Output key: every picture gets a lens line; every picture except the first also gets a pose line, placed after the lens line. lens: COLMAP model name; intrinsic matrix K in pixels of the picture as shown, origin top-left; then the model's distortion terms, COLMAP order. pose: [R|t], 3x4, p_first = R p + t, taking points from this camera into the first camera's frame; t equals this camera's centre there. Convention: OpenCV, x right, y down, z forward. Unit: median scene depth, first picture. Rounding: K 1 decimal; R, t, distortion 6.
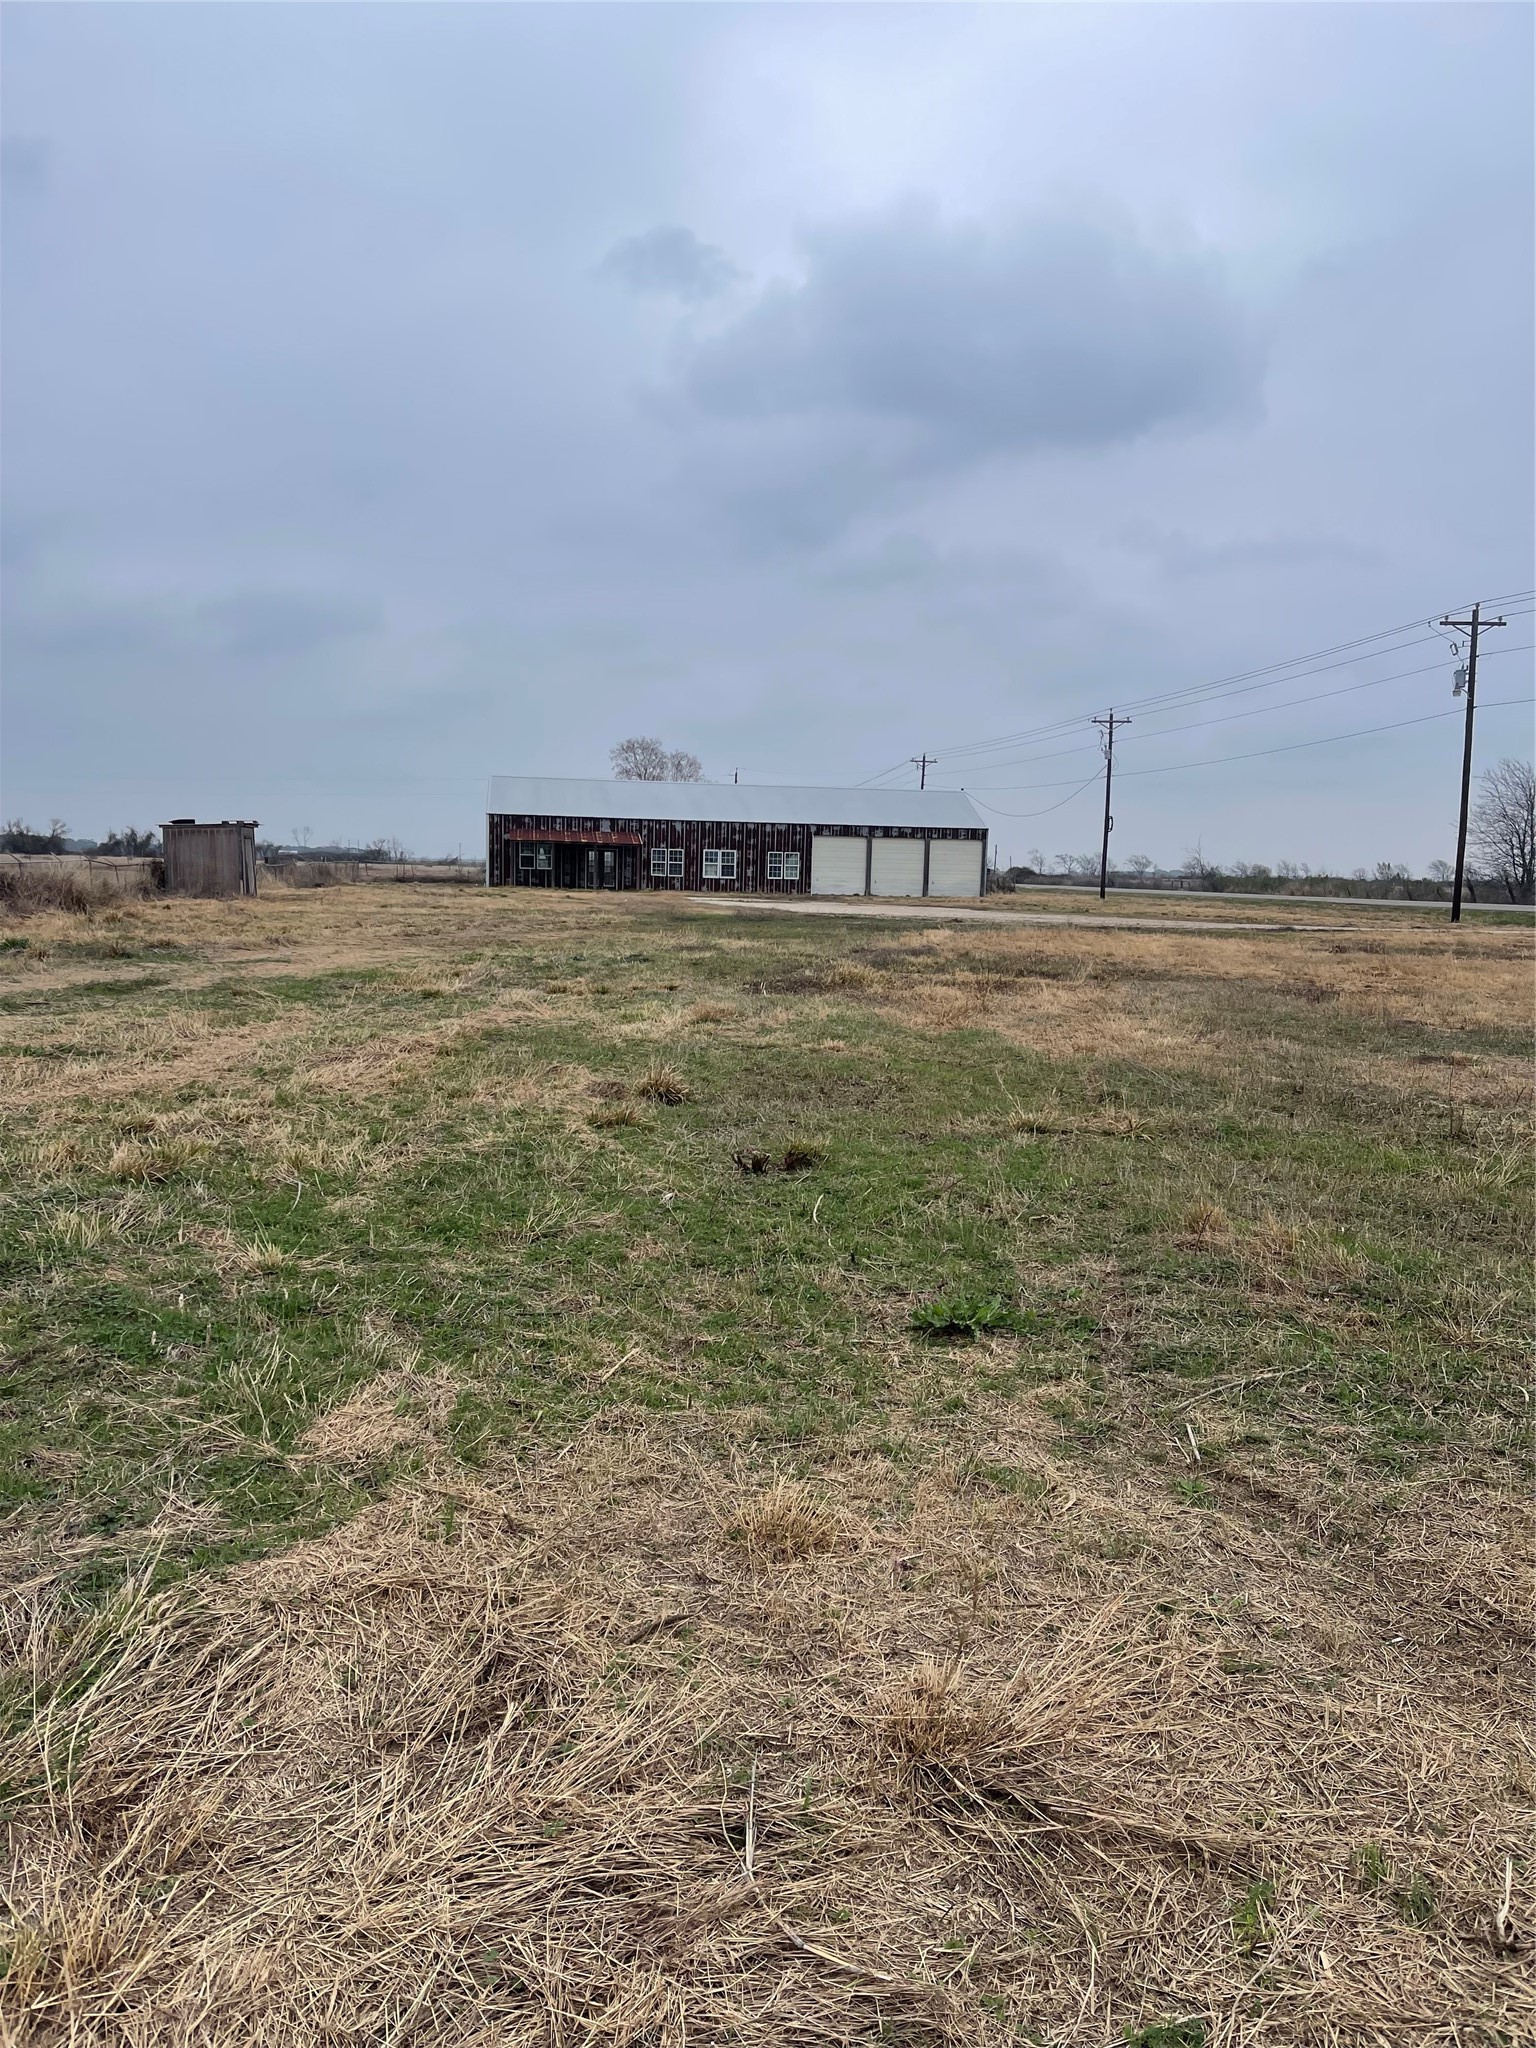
lens RADIAL K [[1524.8, 0, 765.3], [0, 1524.8, 1041.6], [0, 0, 1]] dist [0.128094, -0.001292]
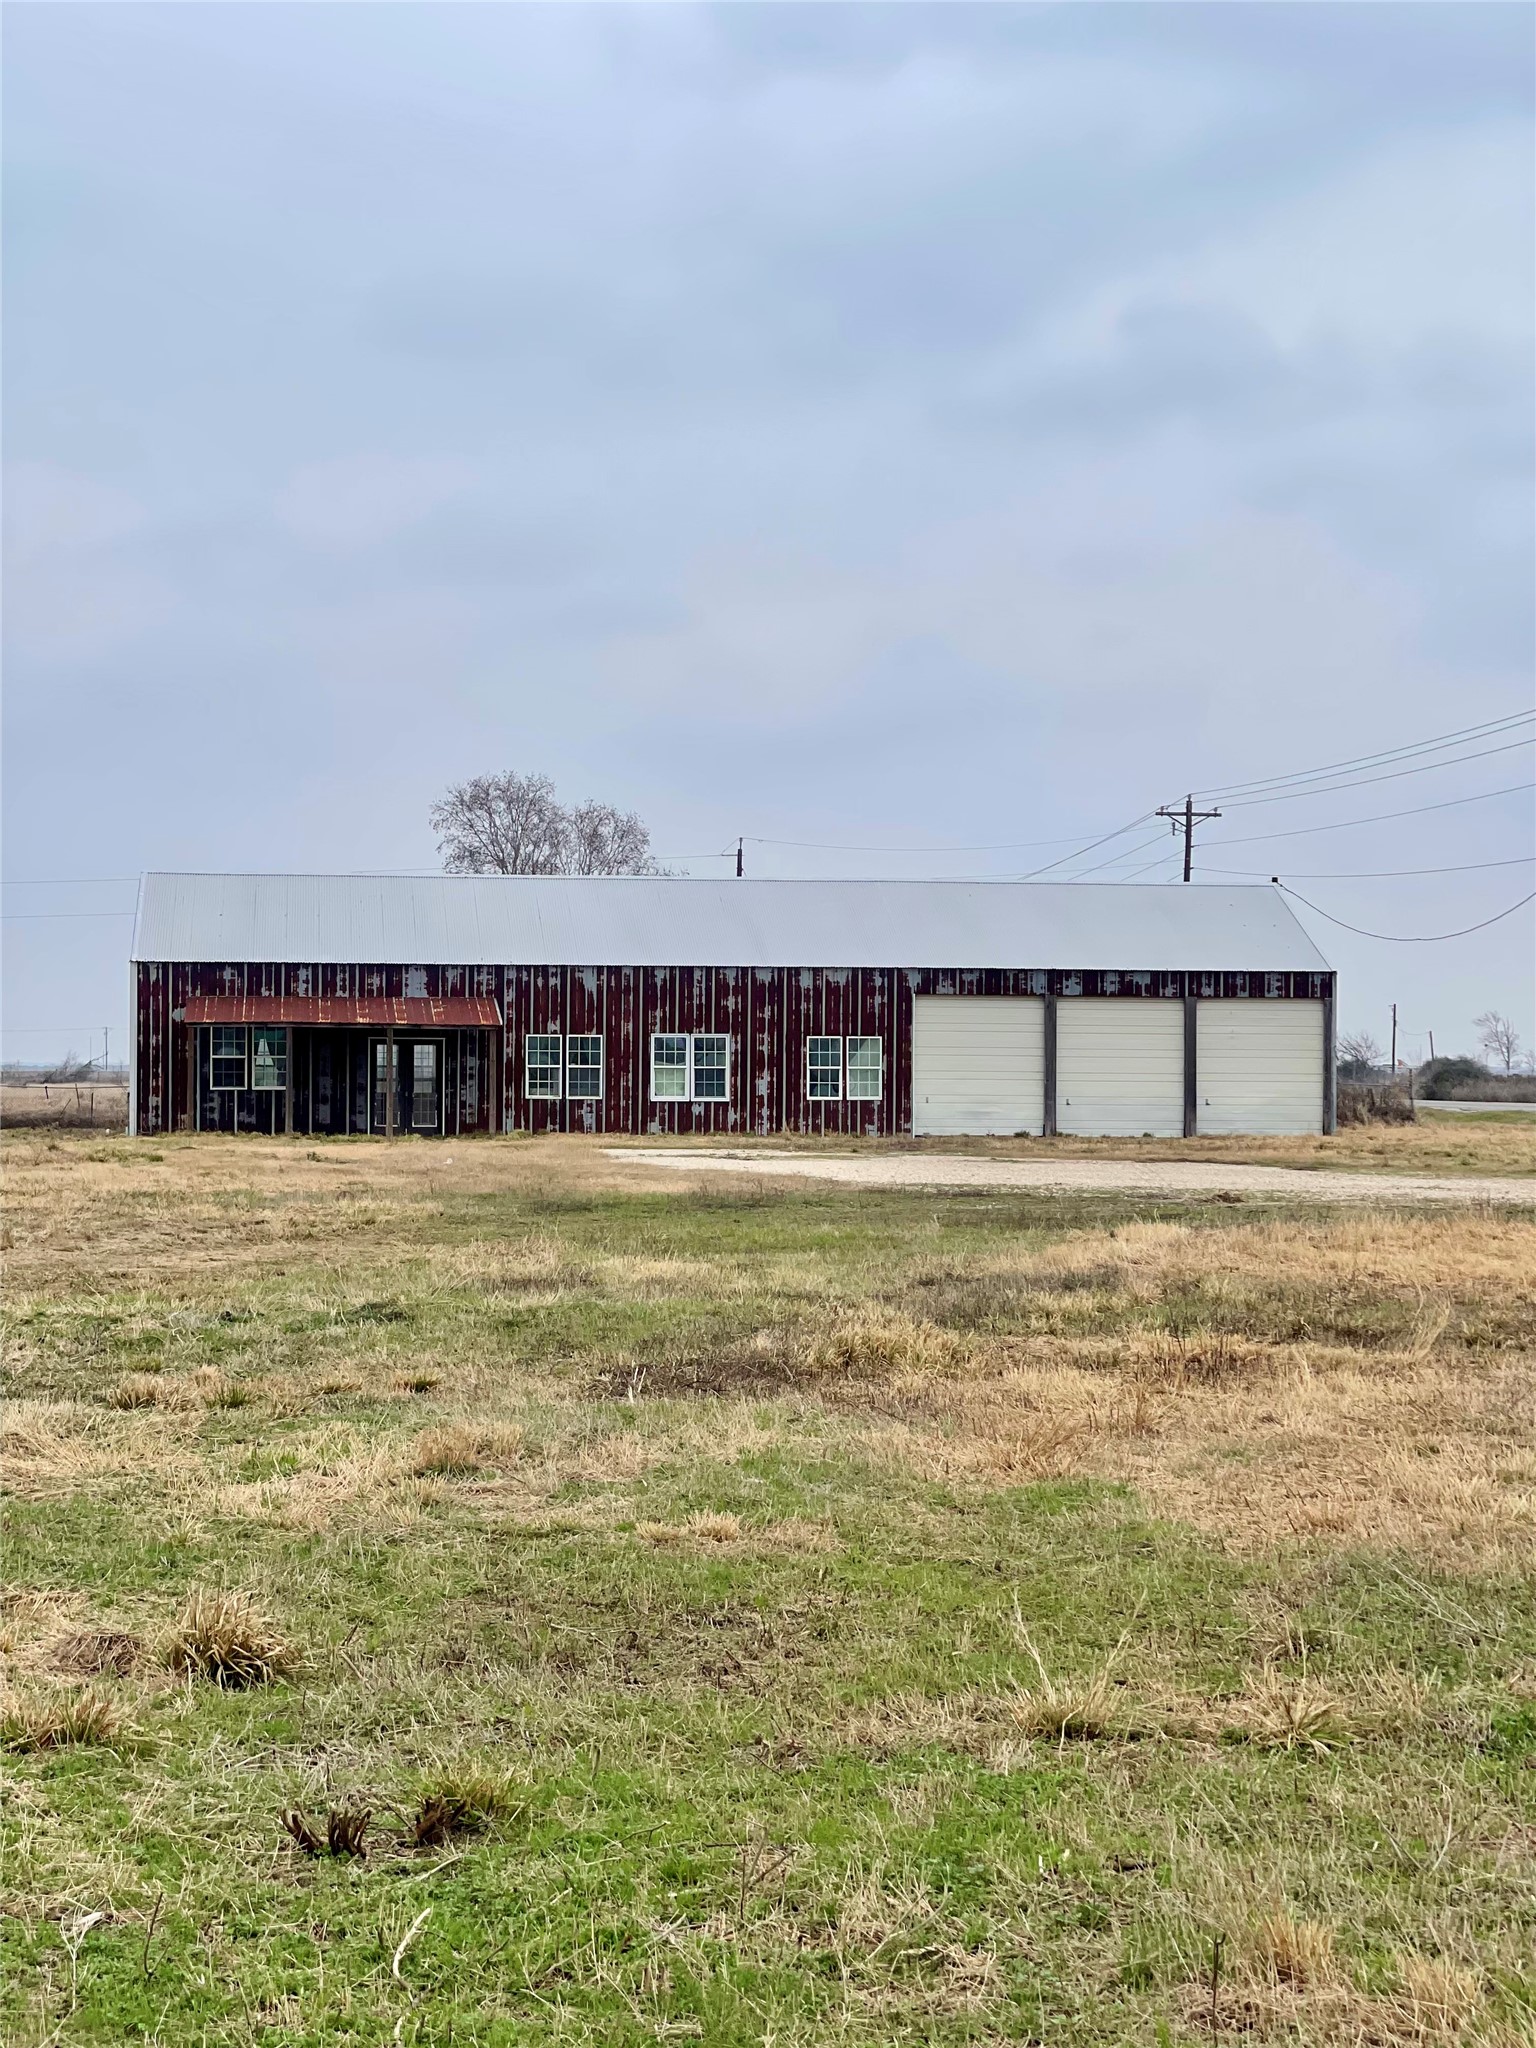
lens RADIAL K [[3717.0, 0, 771.0], [0, 3717.0, 1027.8], [0, 0, 1]] dist [0.193010, 0.000000]
pose [[0.999617, -0.020235, -0.018899, 0.011513], [0.017731, 0.992078, -0.124363, -0.000802], [0.021266, 0.123980, 0.992057, -0.005150]]
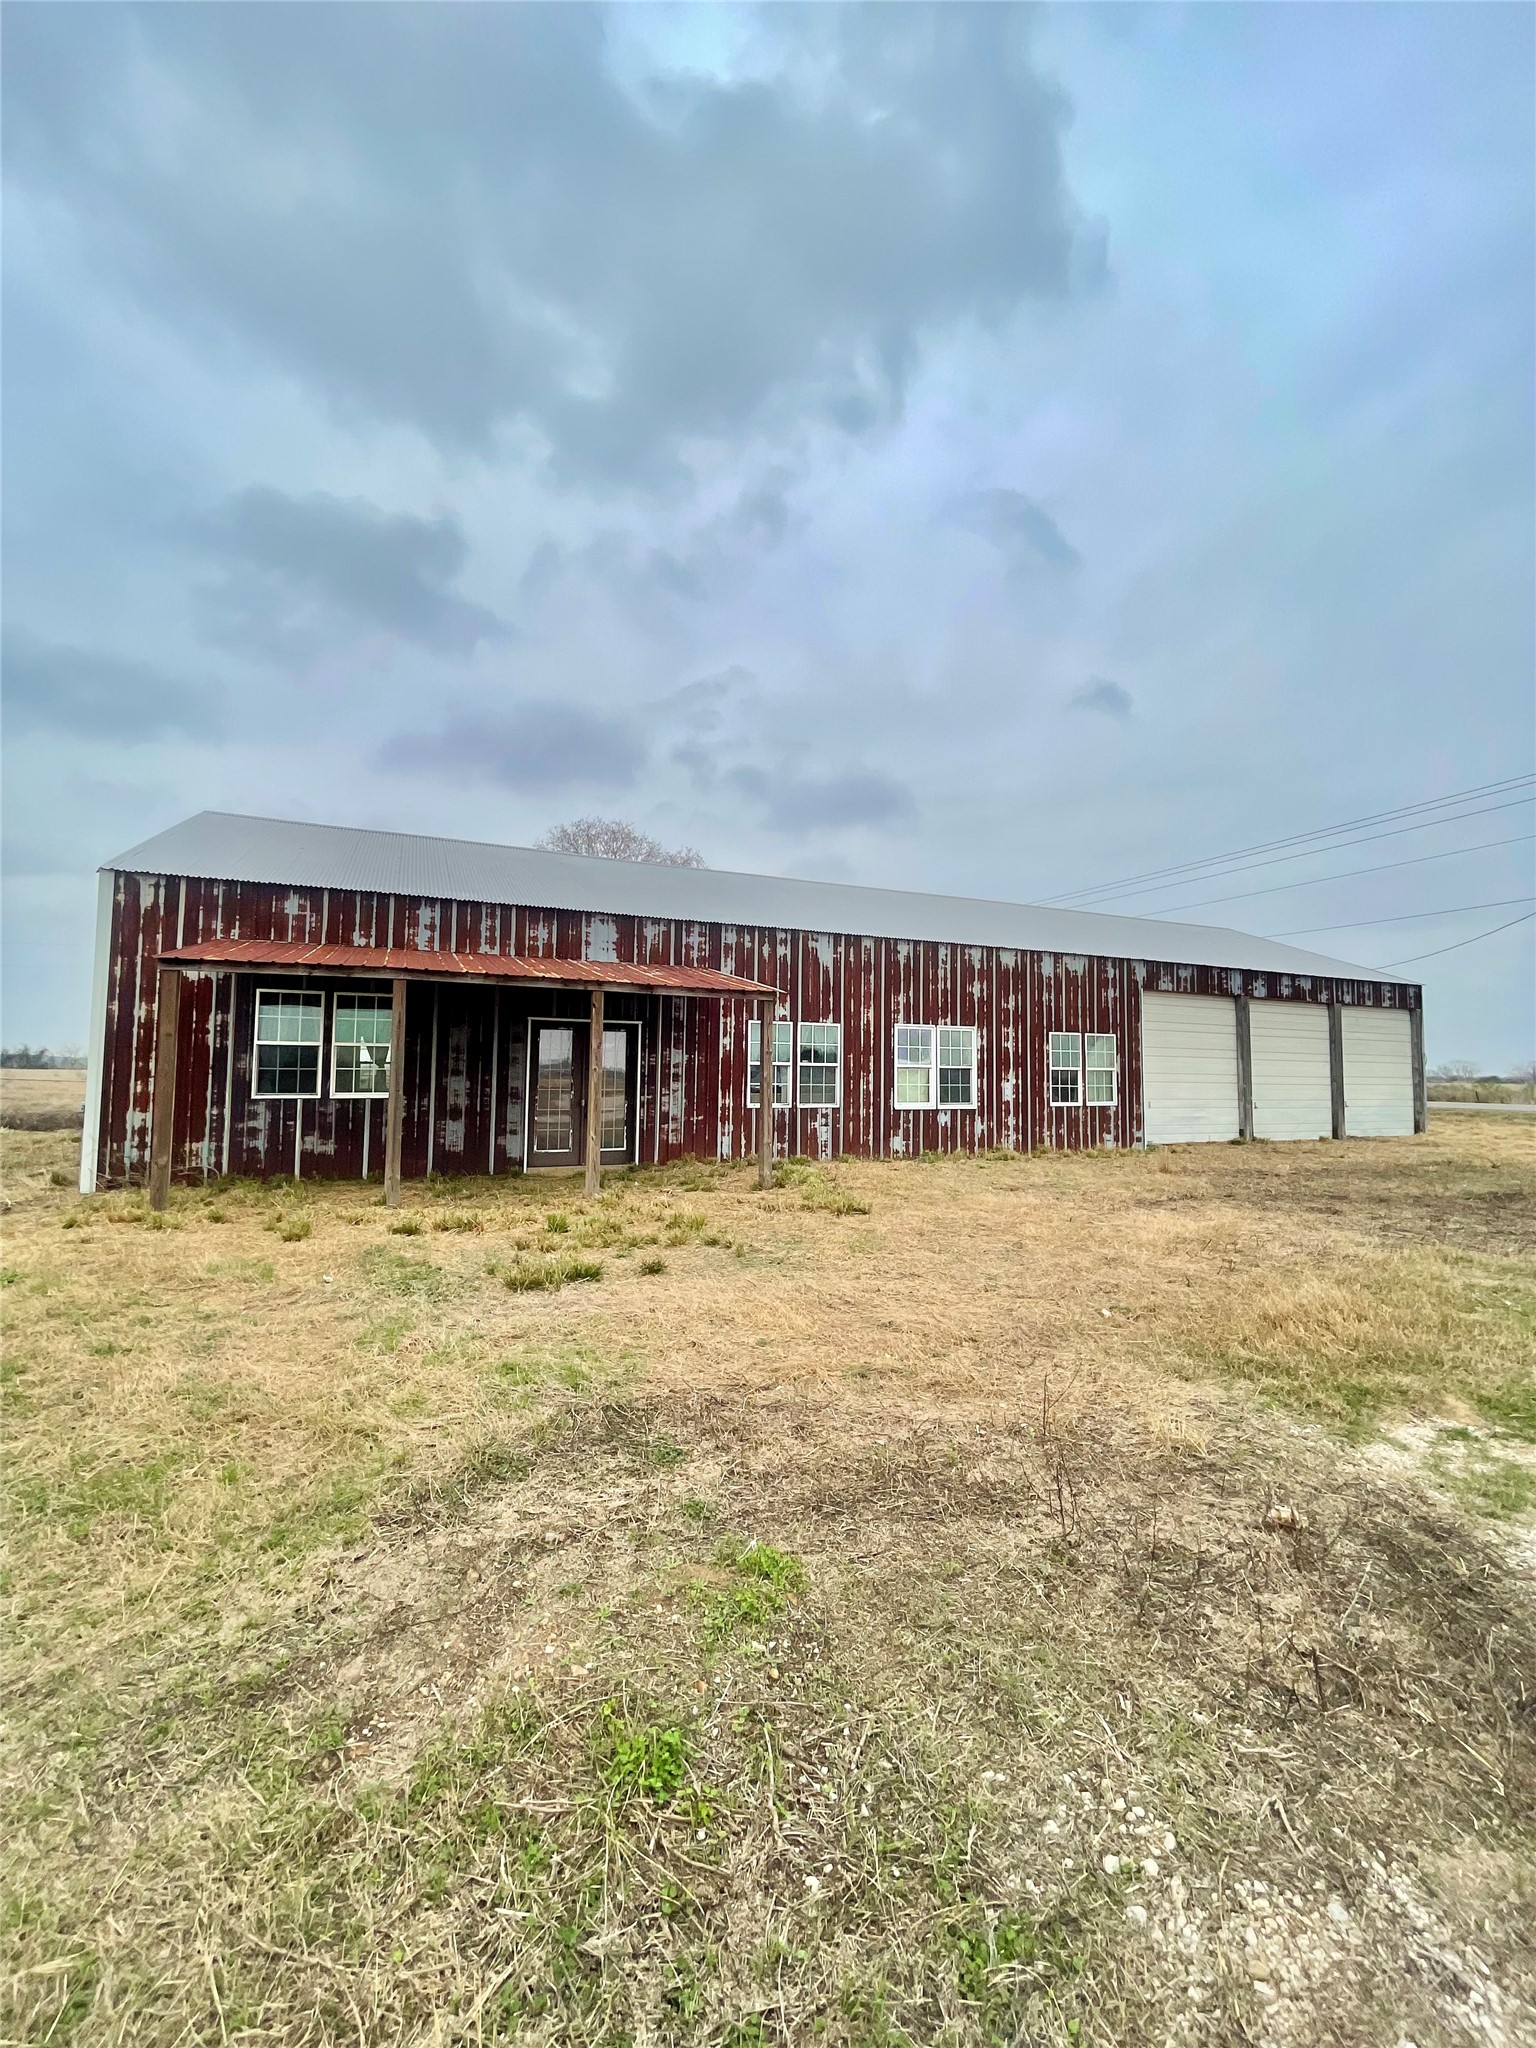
lens RADIAL K [[831.4, 0, 758.9], [0, 831.4, 1016.7], [0, 0, 1]] dist [-0.000733, 0.000052]
pose [[0.962566, 0.005636, 0.270987, -0.117343], [0.038993, 0.986504, -0.159025, -0.100724], [-0.268226, 0.163639, 0.949356, 0.843217]]
